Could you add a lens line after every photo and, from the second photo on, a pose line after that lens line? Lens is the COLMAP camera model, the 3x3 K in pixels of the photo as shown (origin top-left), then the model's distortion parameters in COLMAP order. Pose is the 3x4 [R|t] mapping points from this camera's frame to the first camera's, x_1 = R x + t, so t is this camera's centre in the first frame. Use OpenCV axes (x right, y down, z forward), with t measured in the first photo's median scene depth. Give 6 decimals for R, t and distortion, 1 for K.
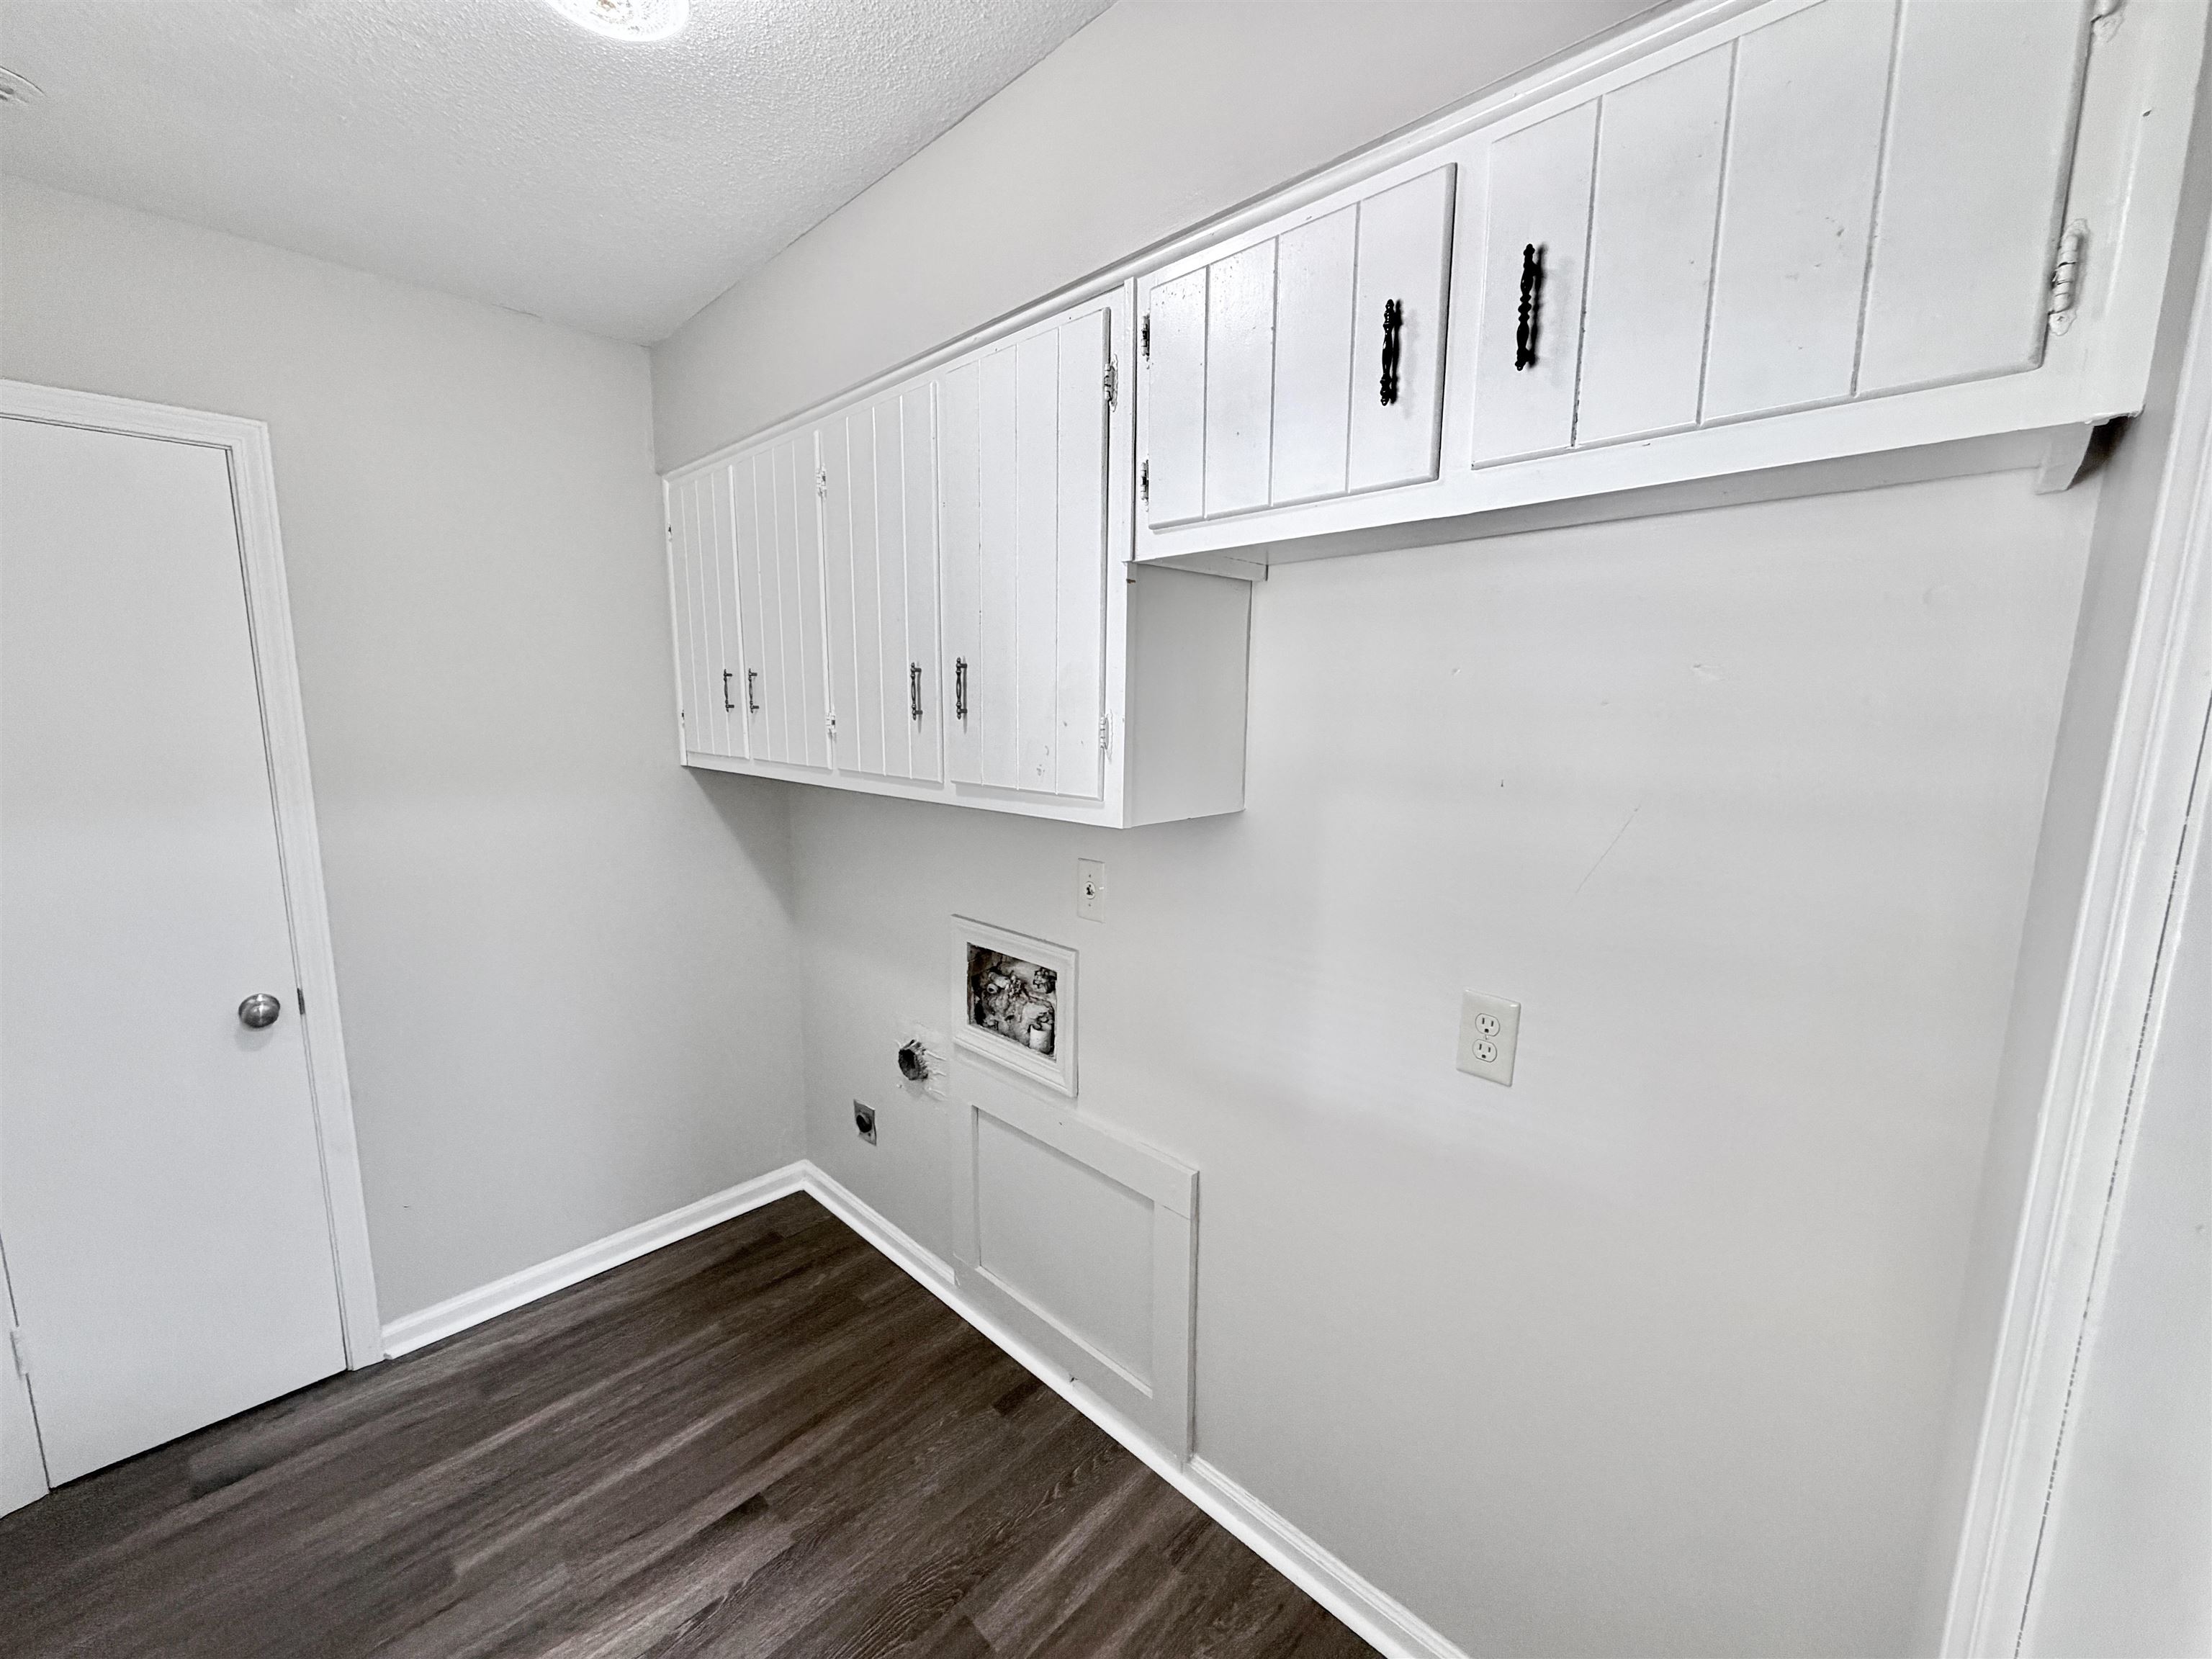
lens RADIAL K [[882.6, 0, 1105.4], [0, 882.6, 831.4], [0, 0, 1]] dist [-0.001325, -0.000013]
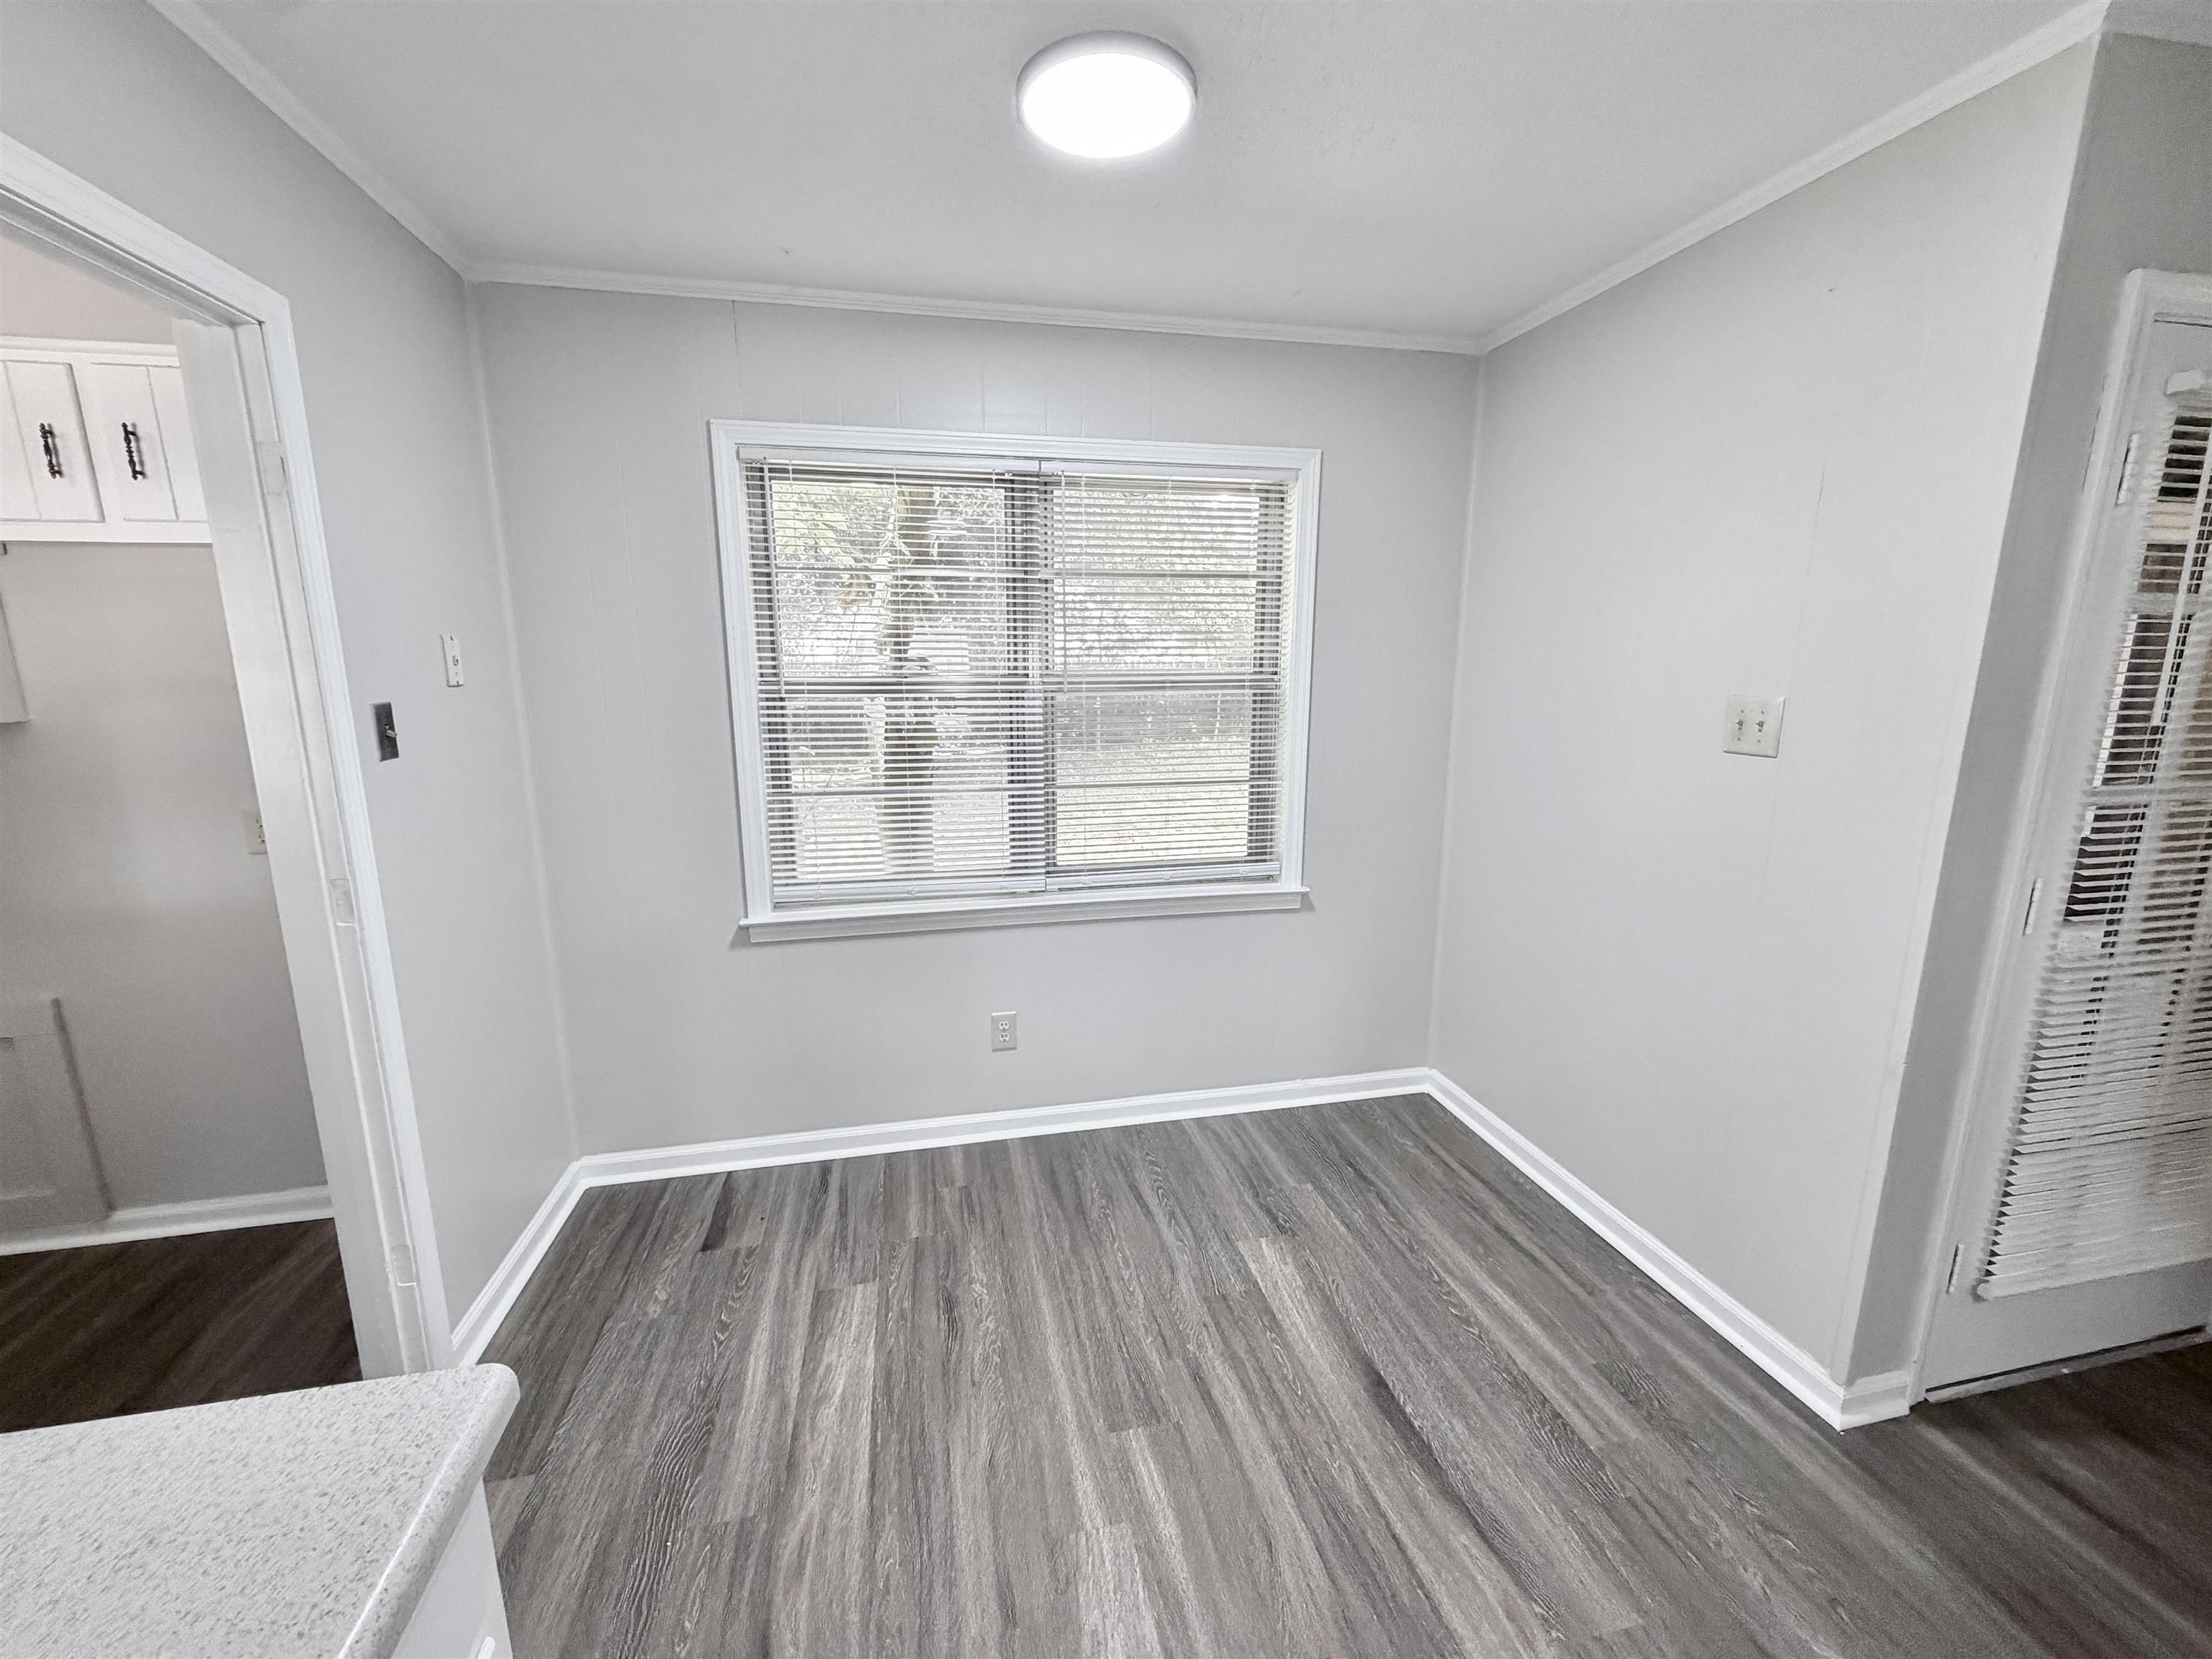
lens RADIAL K [[882.6, 0, 1112.0], [0, 882.6, 831.7], [0, 0, 1]] dist [-0.001325, -0.000013]
pose [[0.544343, -0.172402, 0.820956, -0.135085], [0.134567, 0.983925, 0.117400, 0.356542], [-0.827999, 0.046568, 0.558792, -1.932714]]
